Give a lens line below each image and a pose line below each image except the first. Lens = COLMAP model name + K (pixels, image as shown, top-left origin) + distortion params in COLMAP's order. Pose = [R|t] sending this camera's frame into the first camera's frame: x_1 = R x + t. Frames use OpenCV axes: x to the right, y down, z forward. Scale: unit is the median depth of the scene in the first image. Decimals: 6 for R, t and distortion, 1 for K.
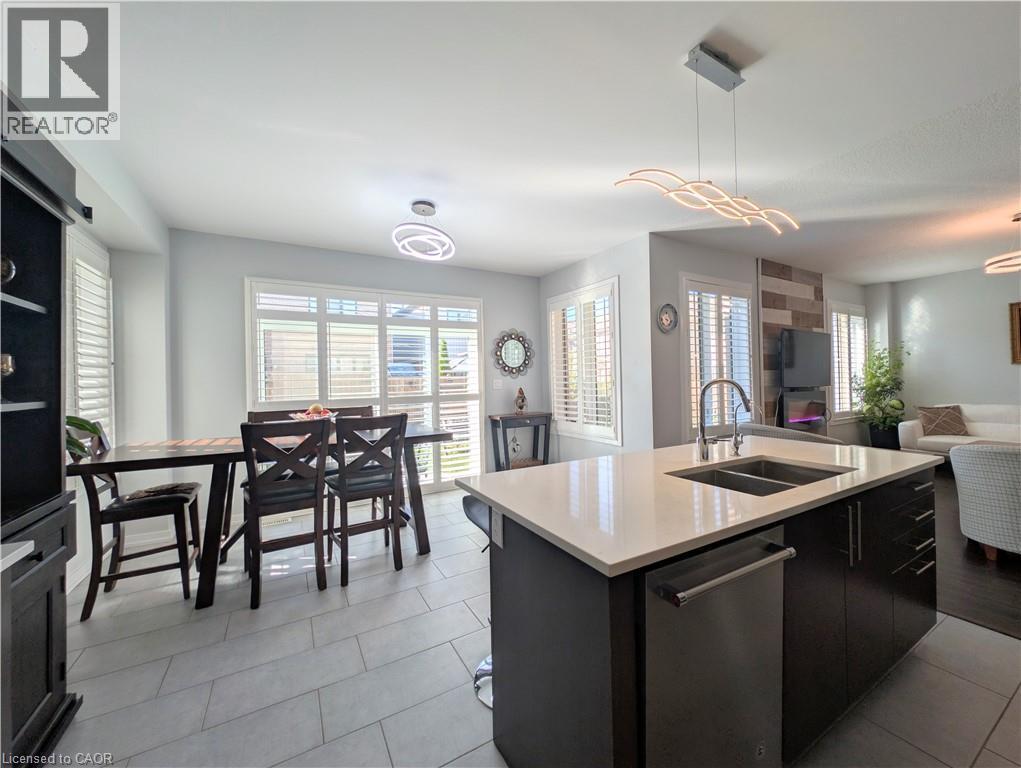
lens RADIAL K [[387.7, 0, 515.2], [0, 387.7, 376.5], [0, 0, 1]] dist [-0.001991, -0.000327]
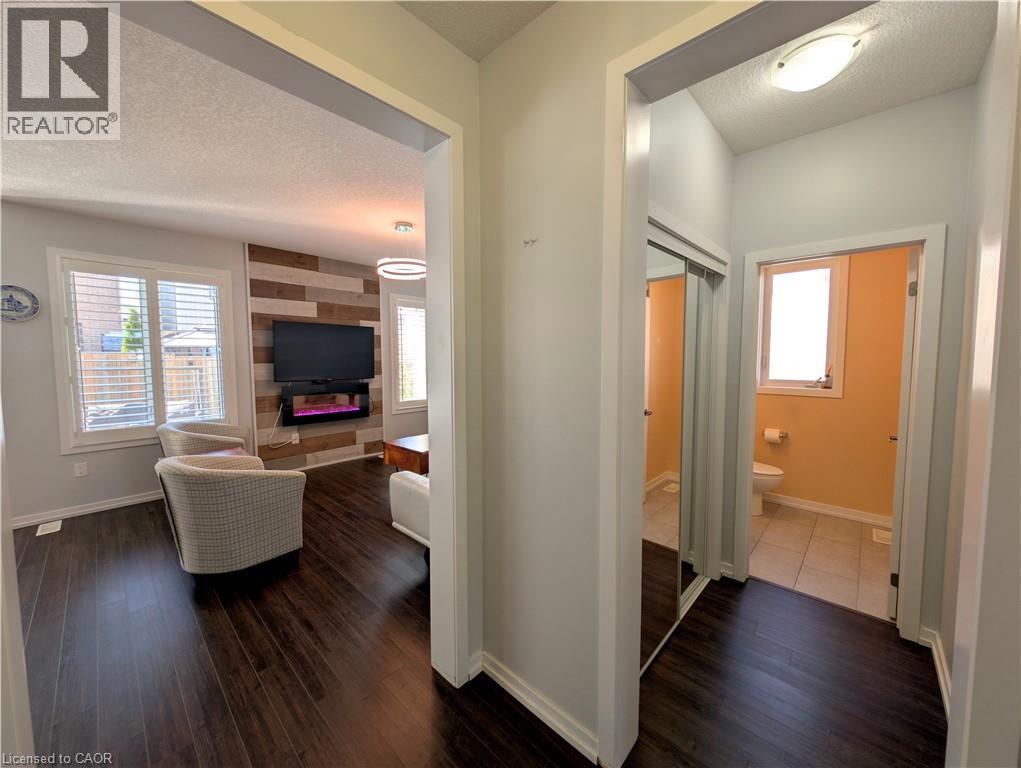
lens RADIAL K [[387.7, 0, 512.6], [0, 387.7, 380.0], [0, 0, 1]] dist [-0.001991, -0.000327]
pose [[0.953283, 0.000284, 0.302078, 0.881667], [-0.019683, 0.997933, 0.061175, -0.043310], [-0.301437, -0.064263, 0.951318, -0.090356]]
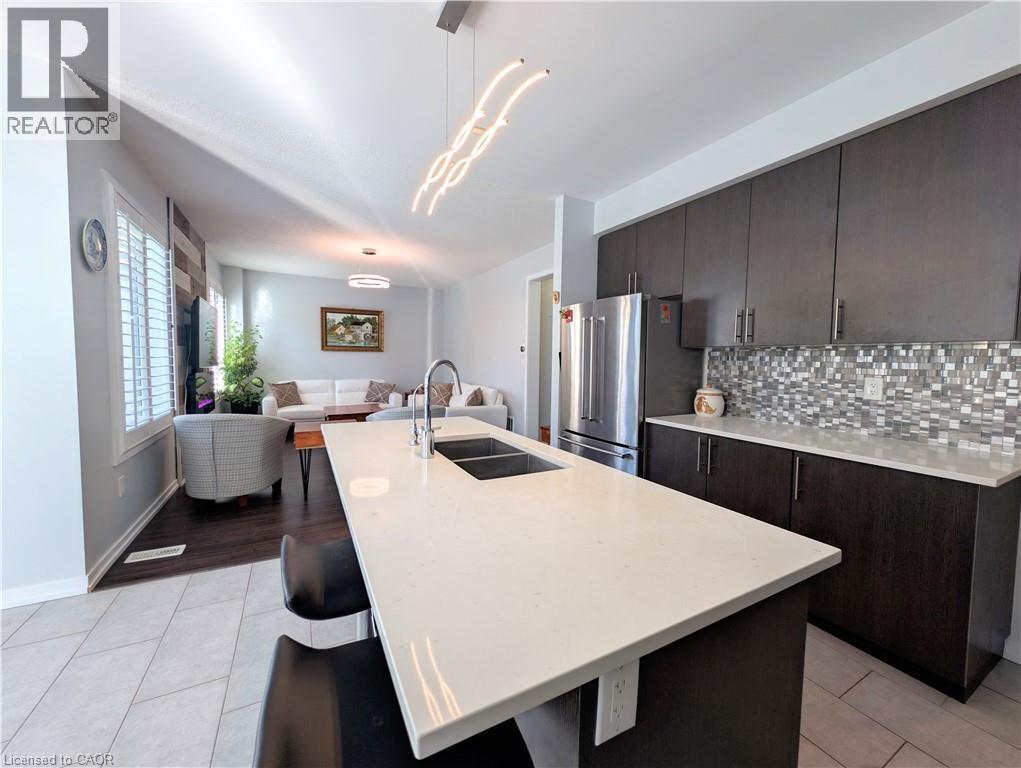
lens RADIAL K [[387.7, 0, 514.4], [0, 387.7, 381.3], [0, 0, 1]] dist [-0.001991, -0.000327]
pose [[-0.001753, -0.038438, 0.999259, -0.129310], [-0.030841, 0.998788, 0.038366, 0.003940], [-0.999523, -0.030751, -0.002937, 0.294001]]
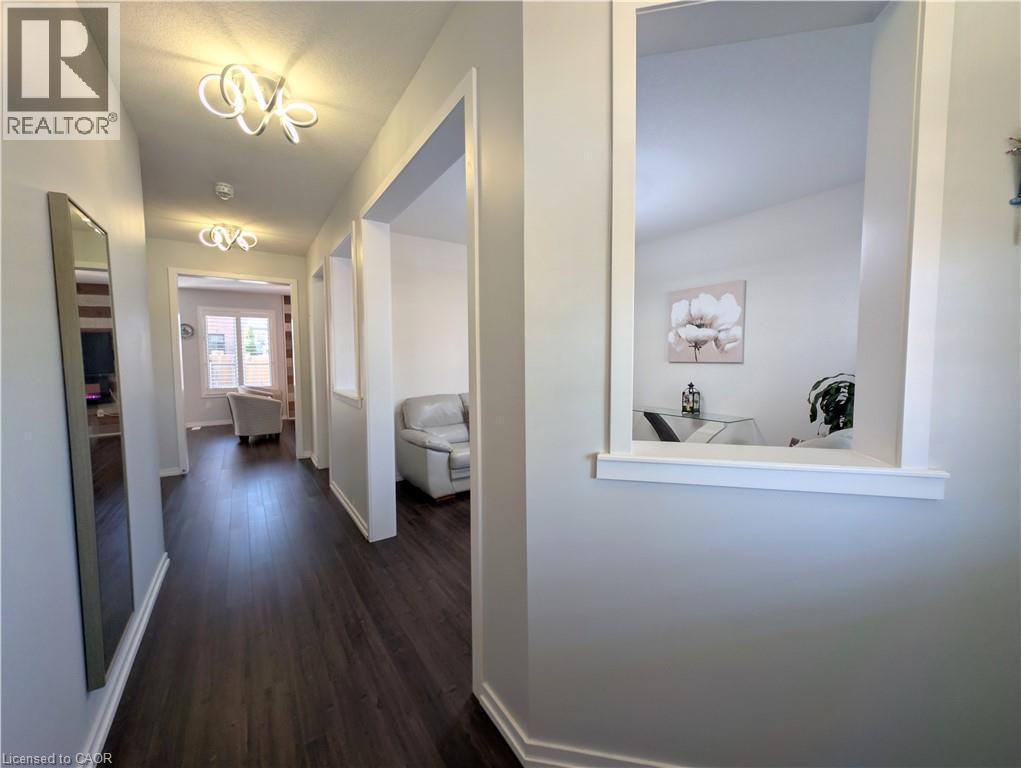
lens RADIAL K [[387.7, 0, 507.0], [0, 387.7, 379.3], [0, 0, 1]] dist [-0.001991, -0.000327]
pose [[0.995678, 0.007675, 0.092552, 1.381797], [-0.013039, 0.998260, 0.057500, -0.030932], [-0.091950, -0.058458, 0.994046, -0.828641]]
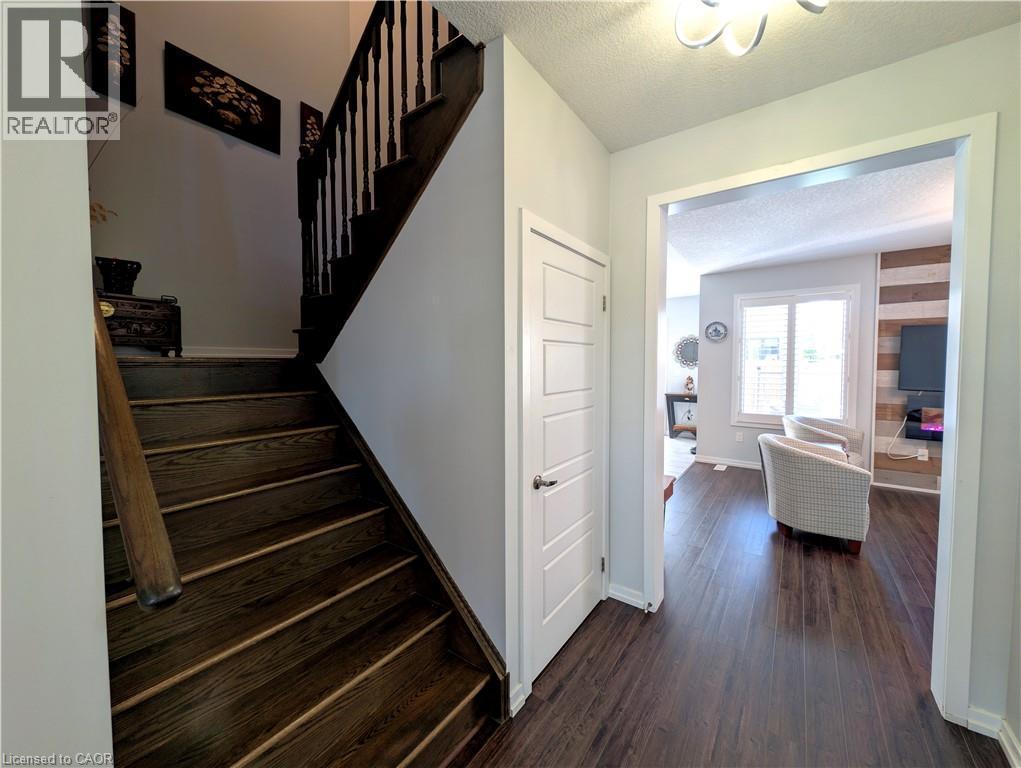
lens RADIAL K [[387.7, 0, 515.7], [0, 387.7, 379.3], [0, 0, 1]] dist [-0.001991, -0.000327]
pose [[0.418721, 0.057803, -0.906273, 1.046312], [-0.005000, 0.998104, 0.061350, -0.044874], [0.908101, -0.021157, 0.418216, -0.201988]]
